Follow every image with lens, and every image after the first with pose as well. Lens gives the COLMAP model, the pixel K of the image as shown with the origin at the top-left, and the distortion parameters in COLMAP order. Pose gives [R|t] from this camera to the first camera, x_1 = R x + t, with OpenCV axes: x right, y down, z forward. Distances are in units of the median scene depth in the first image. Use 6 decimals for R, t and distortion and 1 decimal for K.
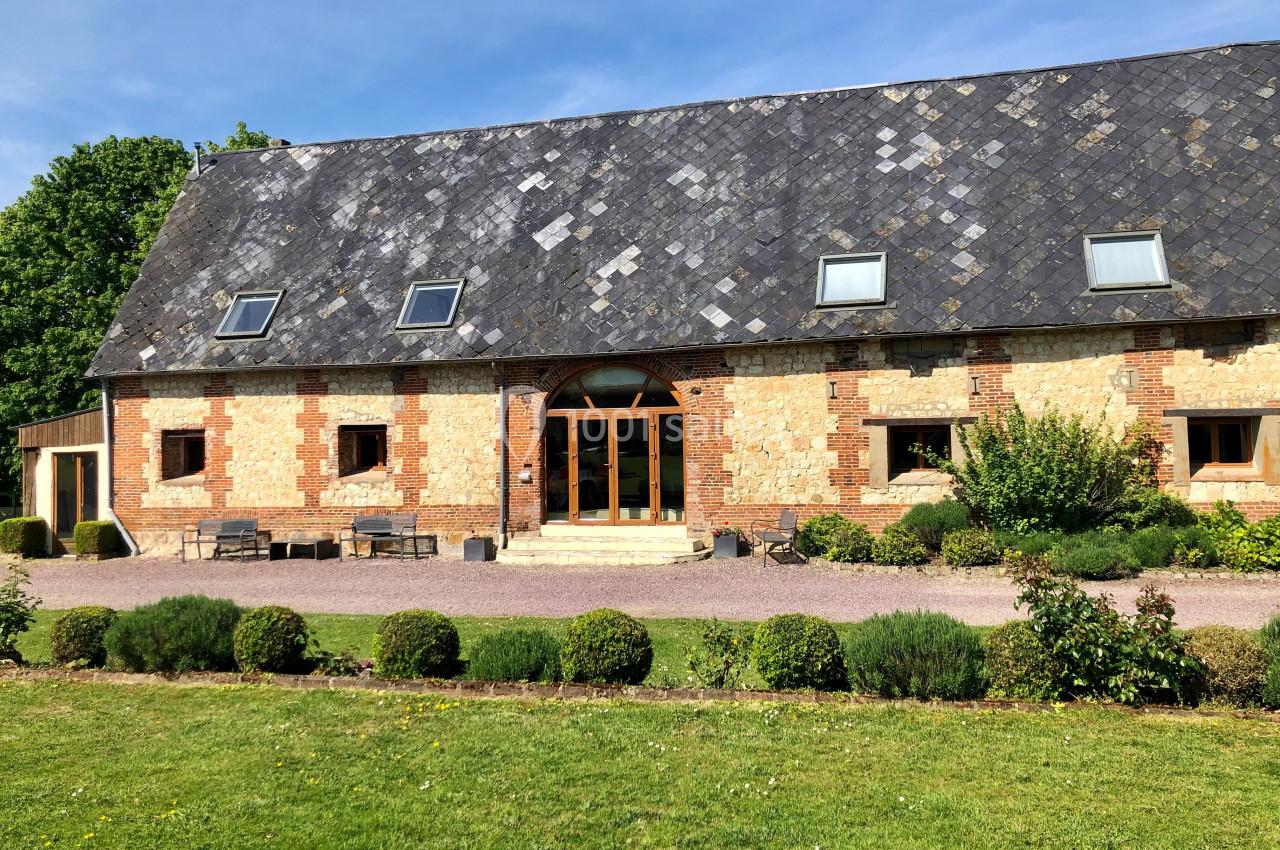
lens RADIAL K [[940.4, 0, 640.0], [0, 940.4, 425.0], [0, 0, 1]] dist [0.010488, 0.006041]
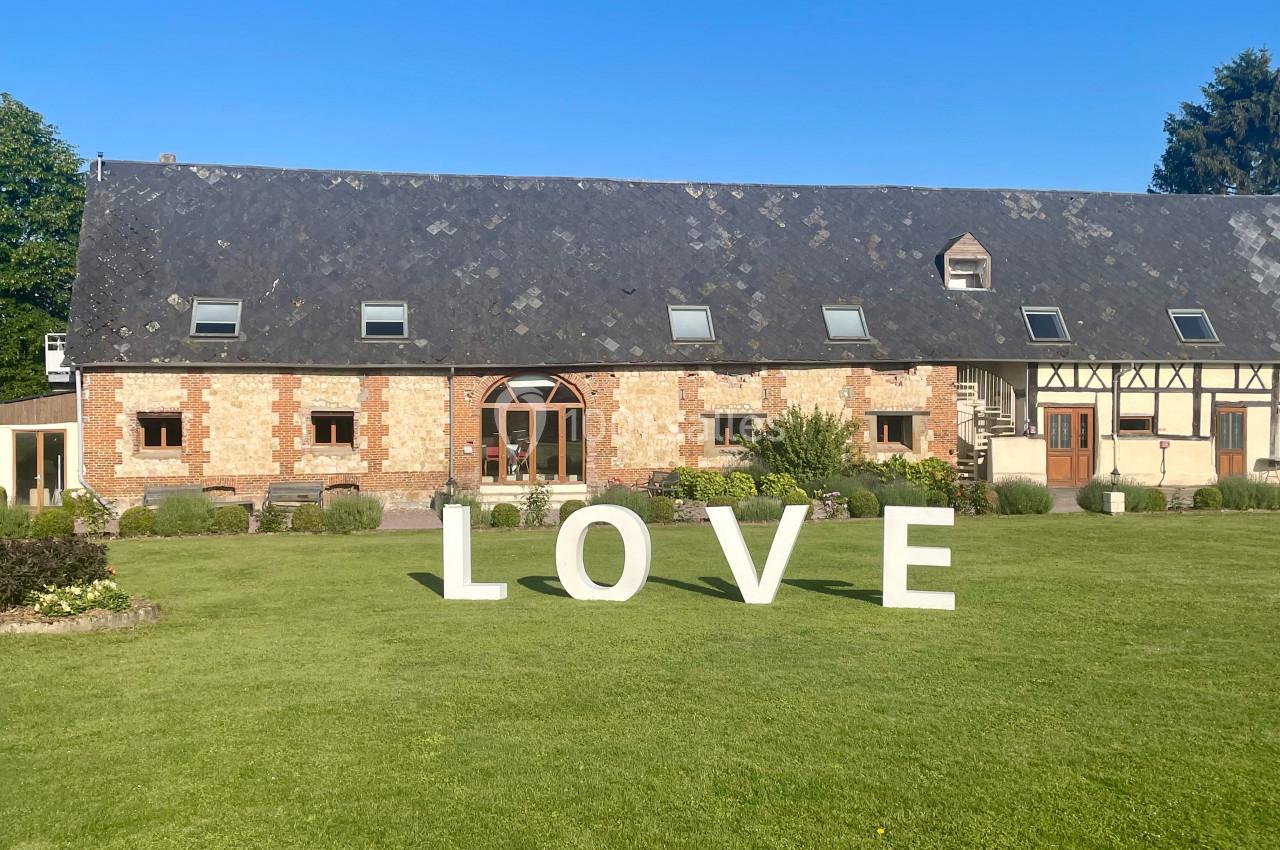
lens RADIAL K [[983.7, 0, 640.0], [0, 983.7, 425.0], [0, 0, 1]] dist [0.091893, -0.120984]
pose [[0.923762, 0.014259, 0.382702, -0.428076], [-0.016079, 0.999870, 0.001559, 0.010382], [-0.382630, -0.007593, 0.923870, -0.425805]]
